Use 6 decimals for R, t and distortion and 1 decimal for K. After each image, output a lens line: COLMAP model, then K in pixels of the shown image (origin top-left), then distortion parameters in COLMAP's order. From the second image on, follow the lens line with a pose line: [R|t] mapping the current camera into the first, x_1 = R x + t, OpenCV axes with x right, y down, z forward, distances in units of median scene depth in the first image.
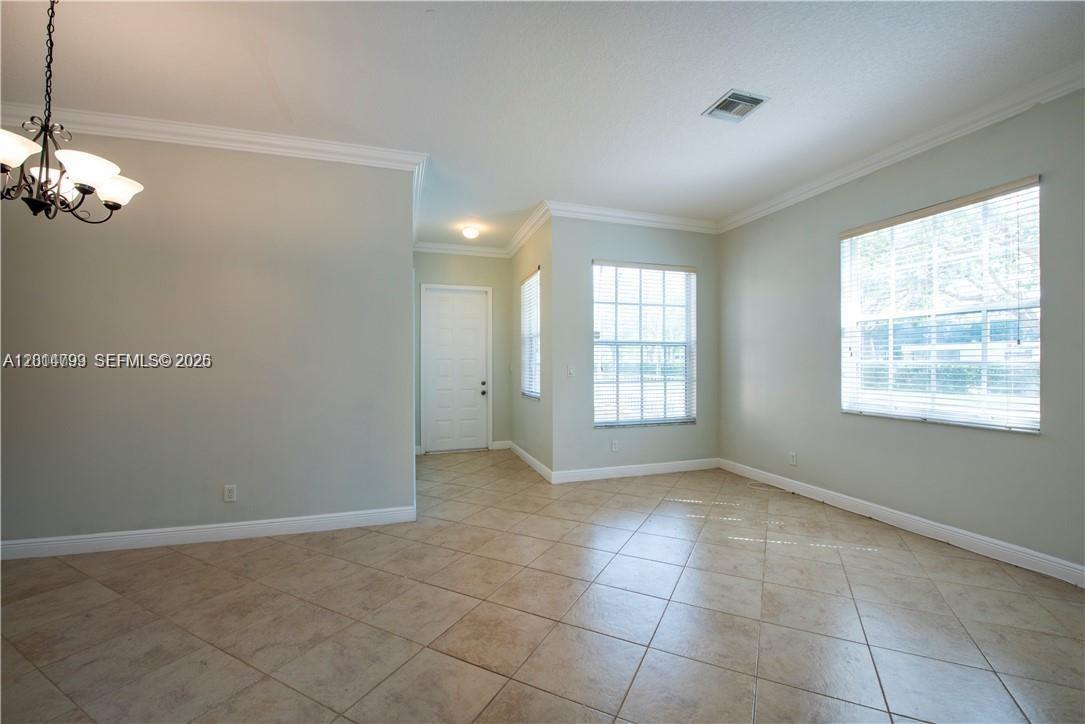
lens RADIAL K [[459.2, 0, 542.5], [0, 459.2, 362.0], [0, 0, 1]] dist [-0.000415, -0.000235]
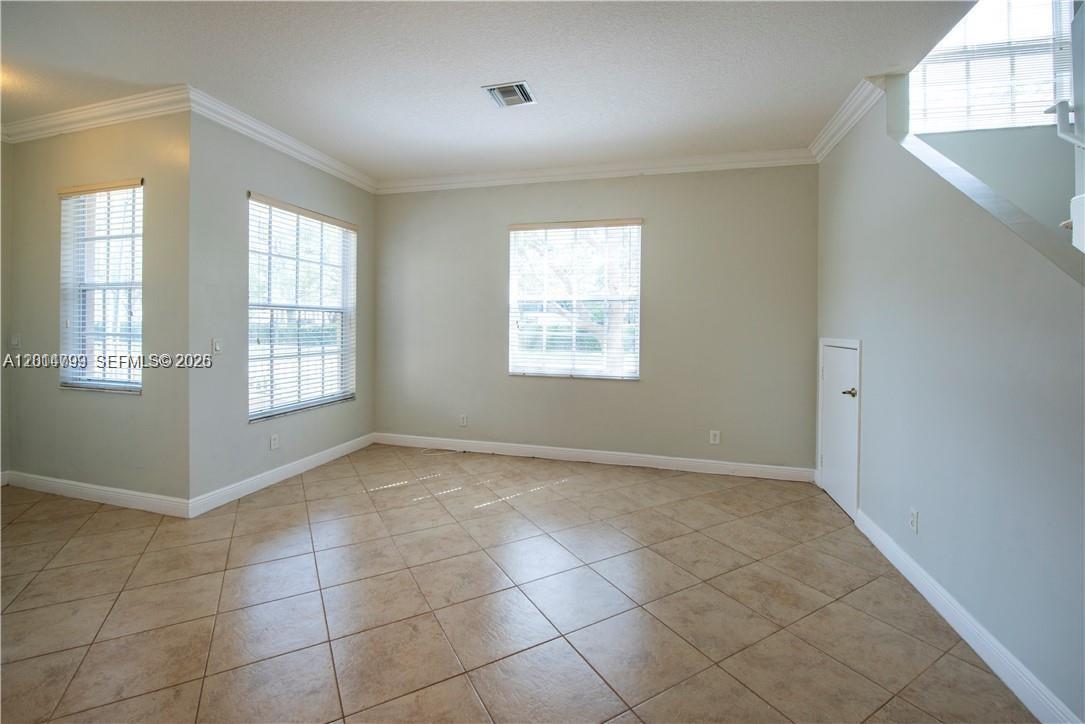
lens RADIAL K [[475.2, 0, 542.3], [0, 475.2, 325.2], [0, 0, 1]] dist [-0.001487, -0.000396]
pose [[0.546427, 0.003904, 0.837497, -0.271009], [-0.011104, 0.999935, 0.002583, -0.019304], [-0.837433, -0.010711, 0.546435, 0.203671]]
